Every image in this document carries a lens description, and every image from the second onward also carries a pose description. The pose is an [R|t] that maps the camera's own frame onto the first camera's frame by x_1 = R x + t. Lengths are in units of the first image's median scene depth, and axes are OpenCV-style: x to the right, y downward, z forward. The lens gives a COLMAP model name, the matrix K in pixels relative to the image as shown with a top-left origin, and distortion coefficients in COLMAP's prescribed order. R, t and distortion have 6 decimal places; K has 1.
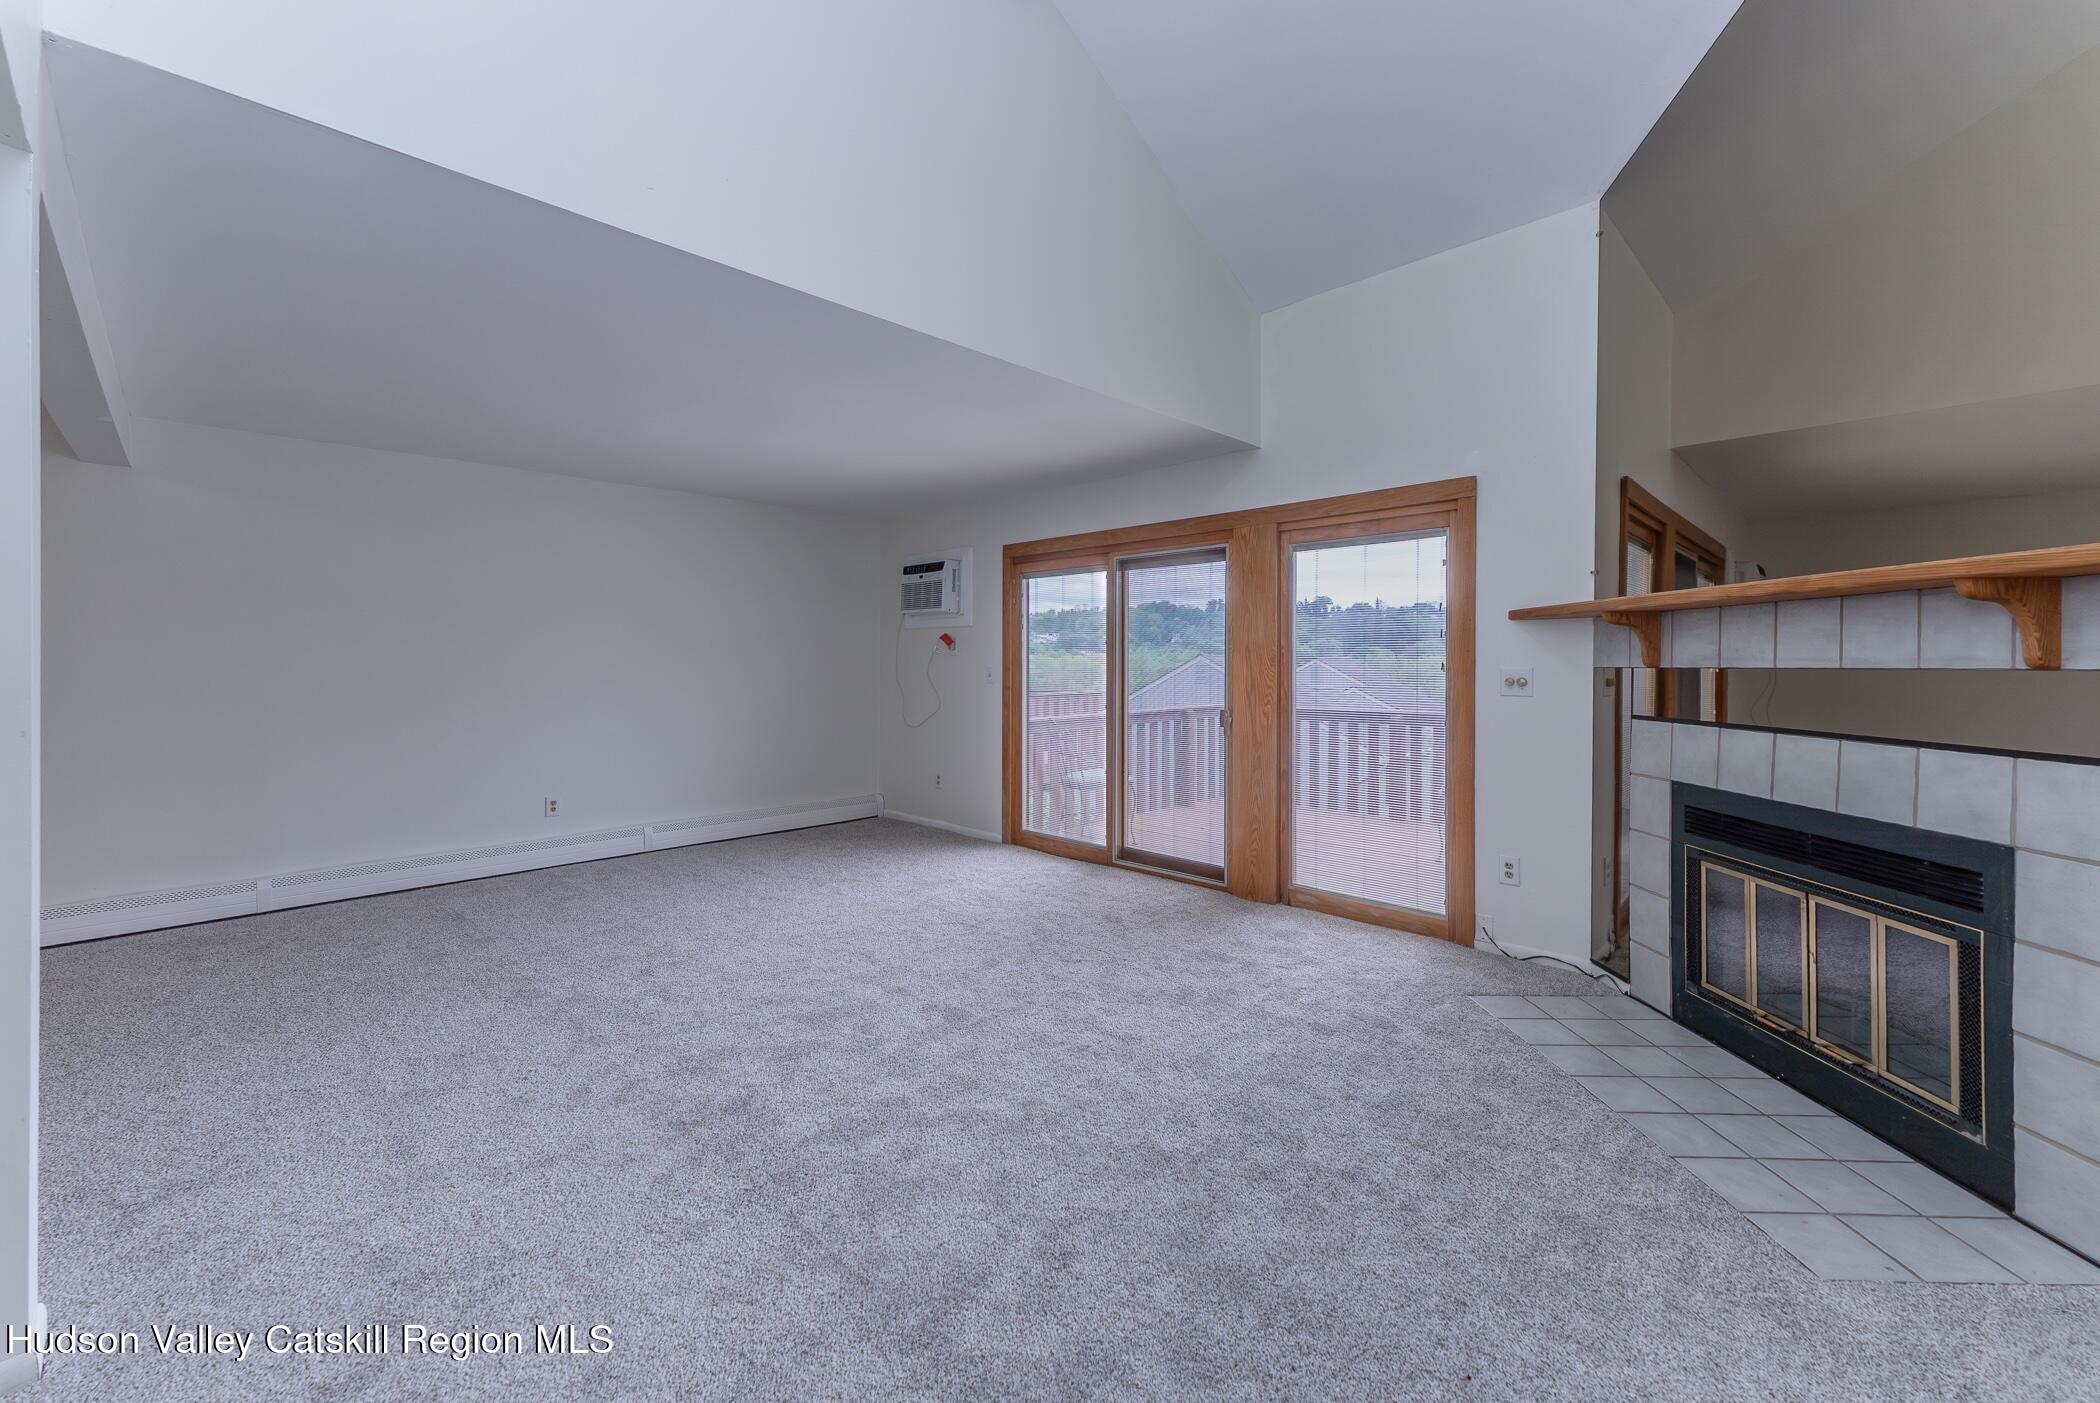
lens RADIAL K [[839.2, 0, 1044.2], [0, 839.2, 660.0], [0, 0, 1]] dist [0.000940, 0.000074]
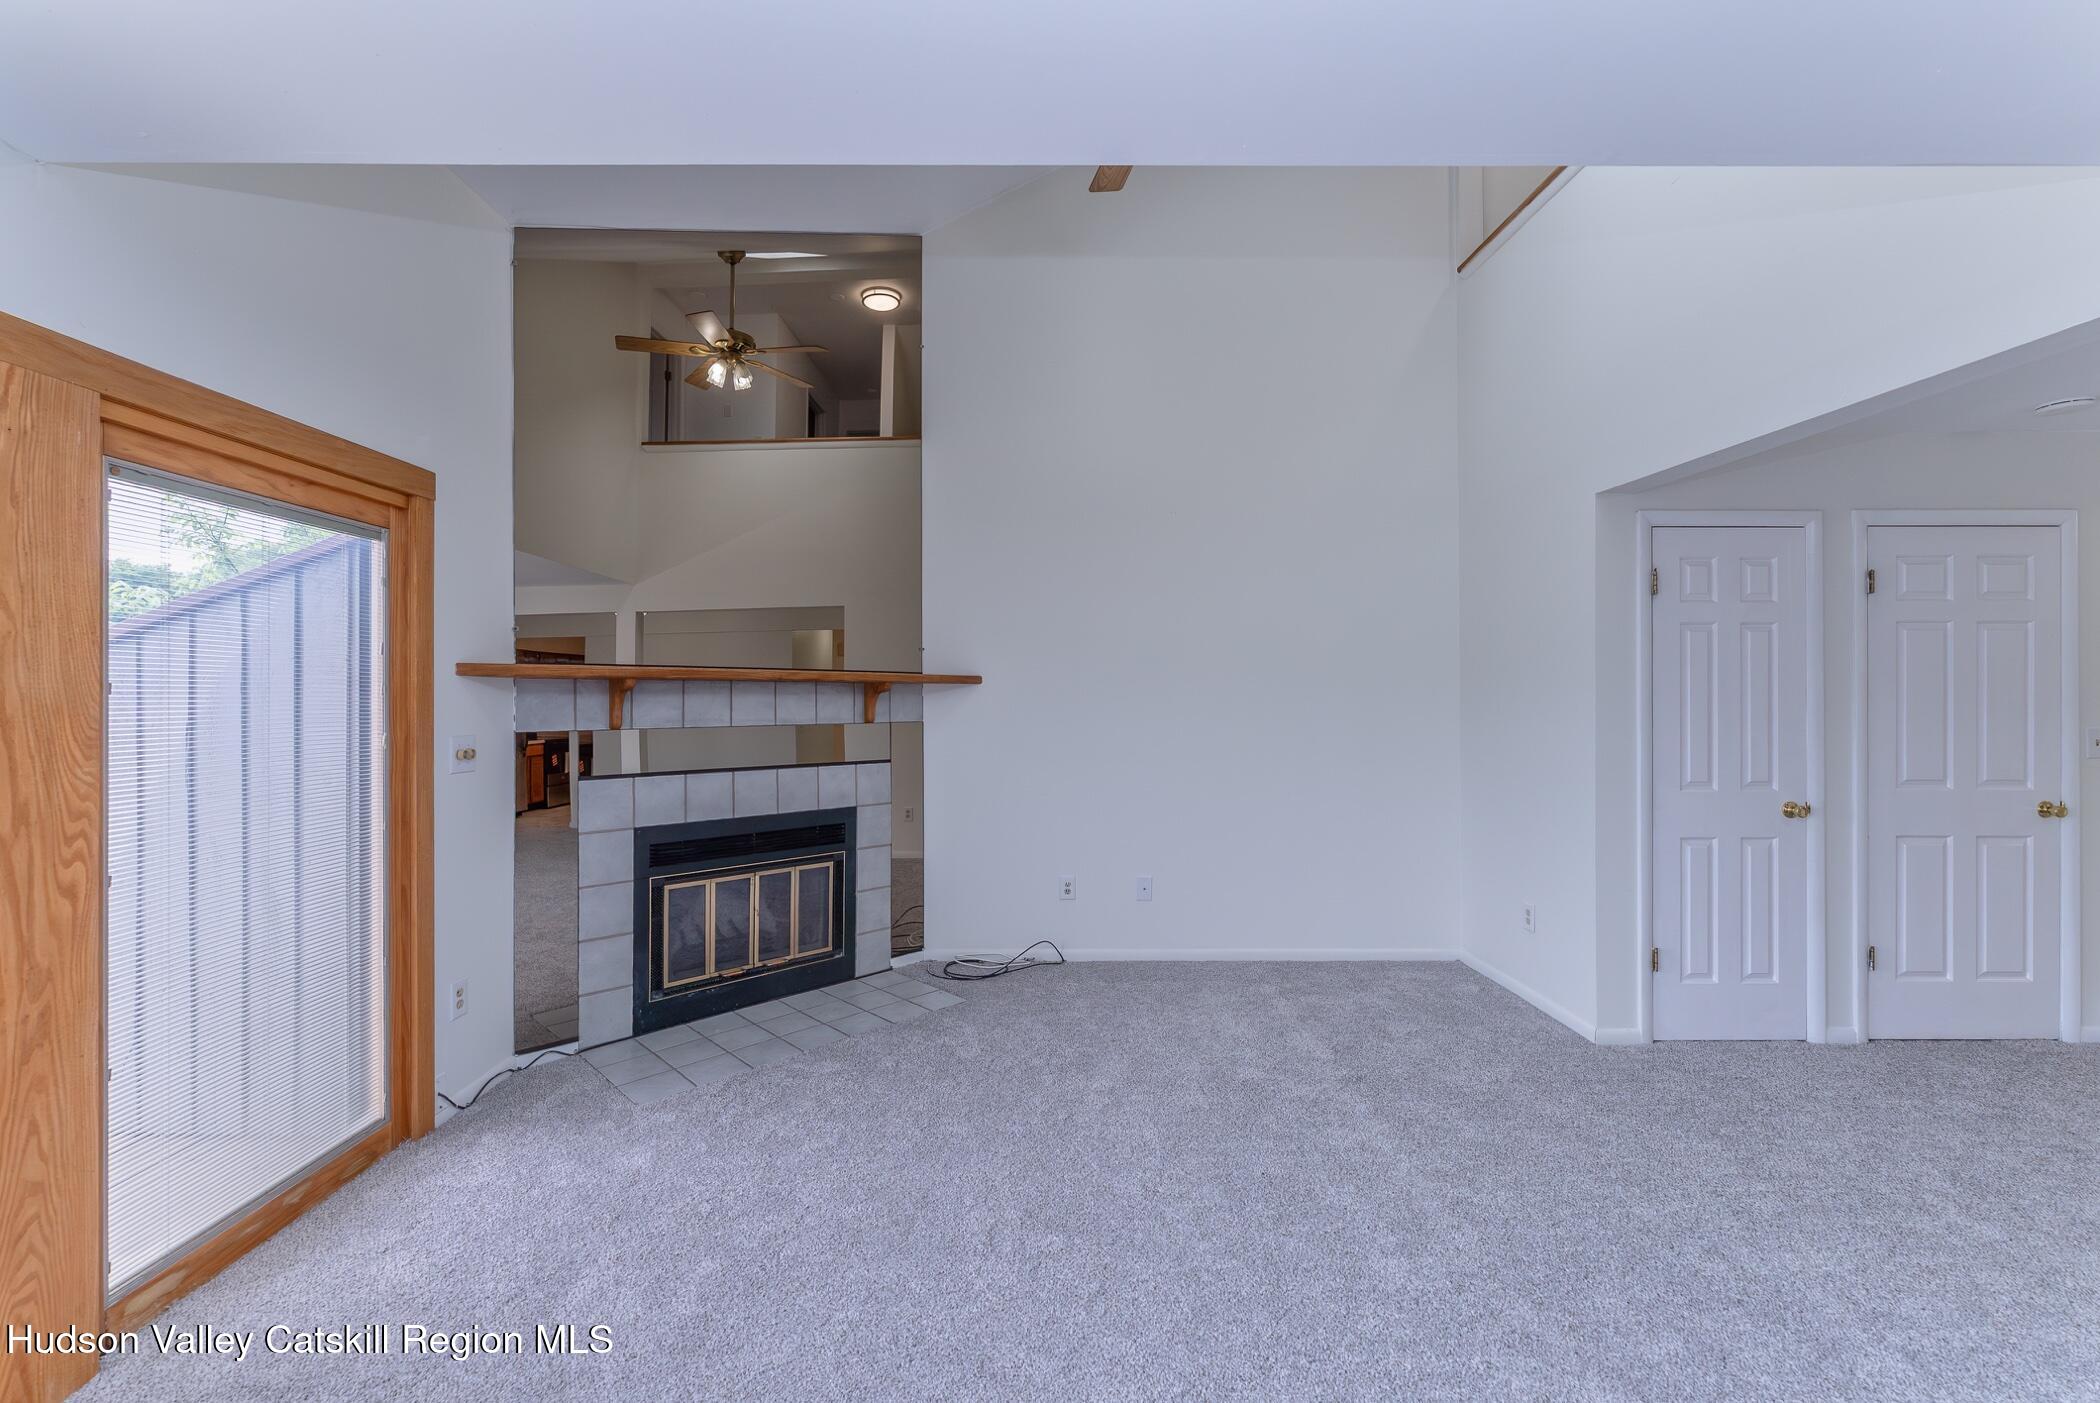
lens RADIAL K [[849.3, 0, 1038.9], [0, 849.3, 693.8], [0, 0, 1]] dist [-0.002046, -0.000153]
pose [[-0.706287, 0.007505, 0.707886, -0.472974], [0.000025, 0.999944, -0.010577, -0.027575], [-0.707926, -0.007453, -0.706247, 1.463260]]
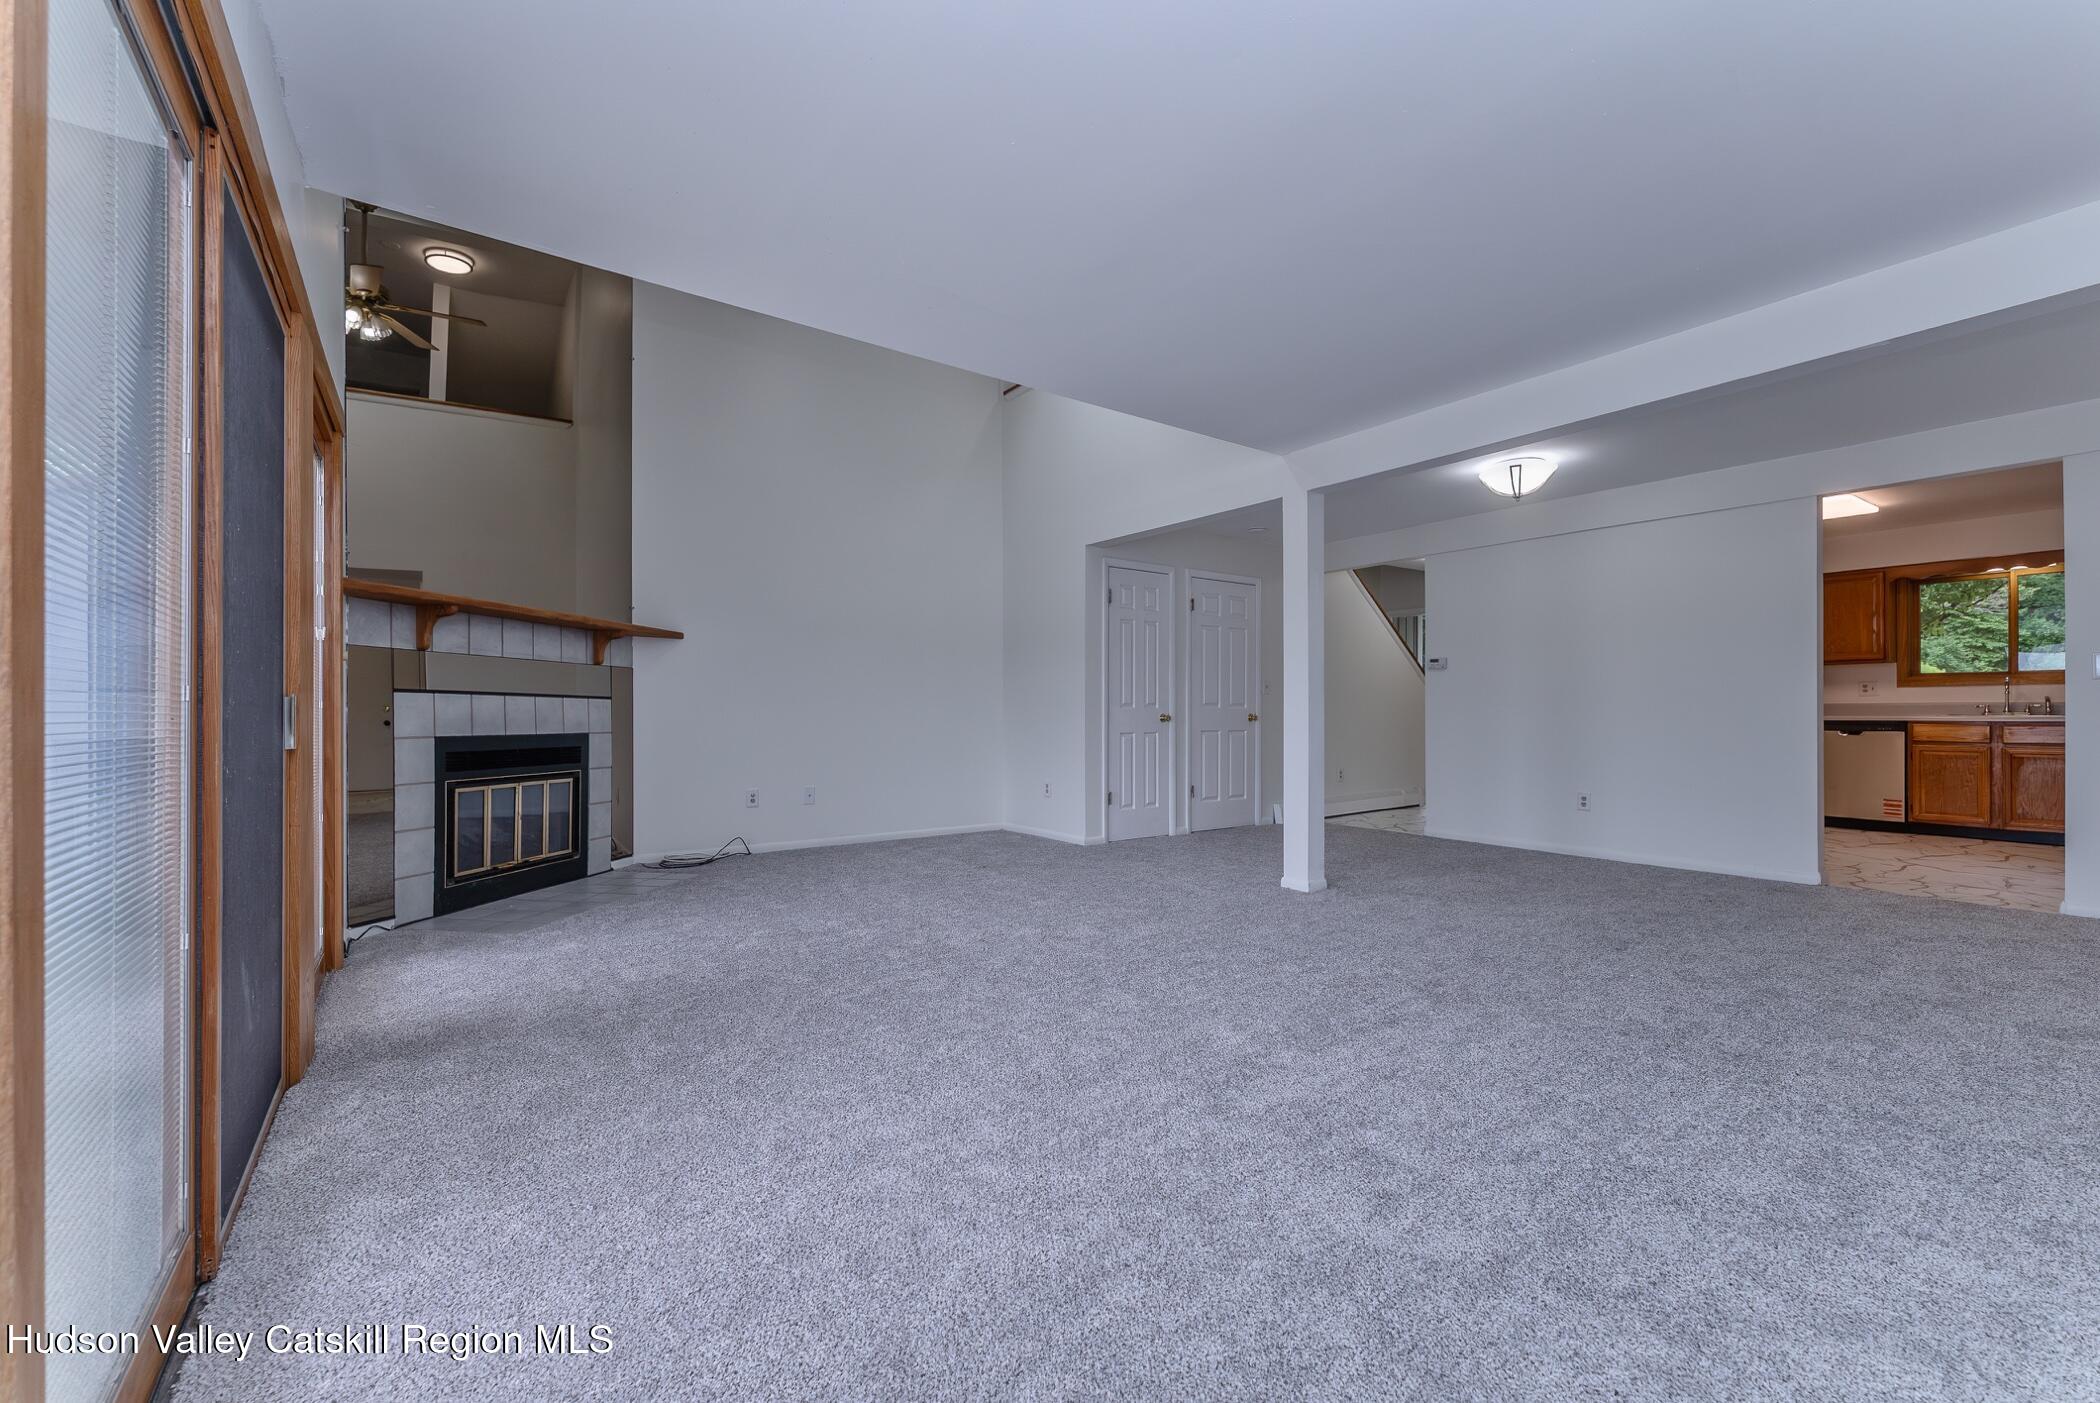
lens RADIAL K [[842.7, 0, 1037.8], [0, 842.7, 709.8], [0, 0, 1]] dist [-0.000309, -0.000067]
pose [[-0.985948, 0.003471, 0.167015, -0.422531], [0.002087, 0.999962, -0.008465, 0.116945], [-0.167038, -0.007998, -0.985918, 2.204615]]
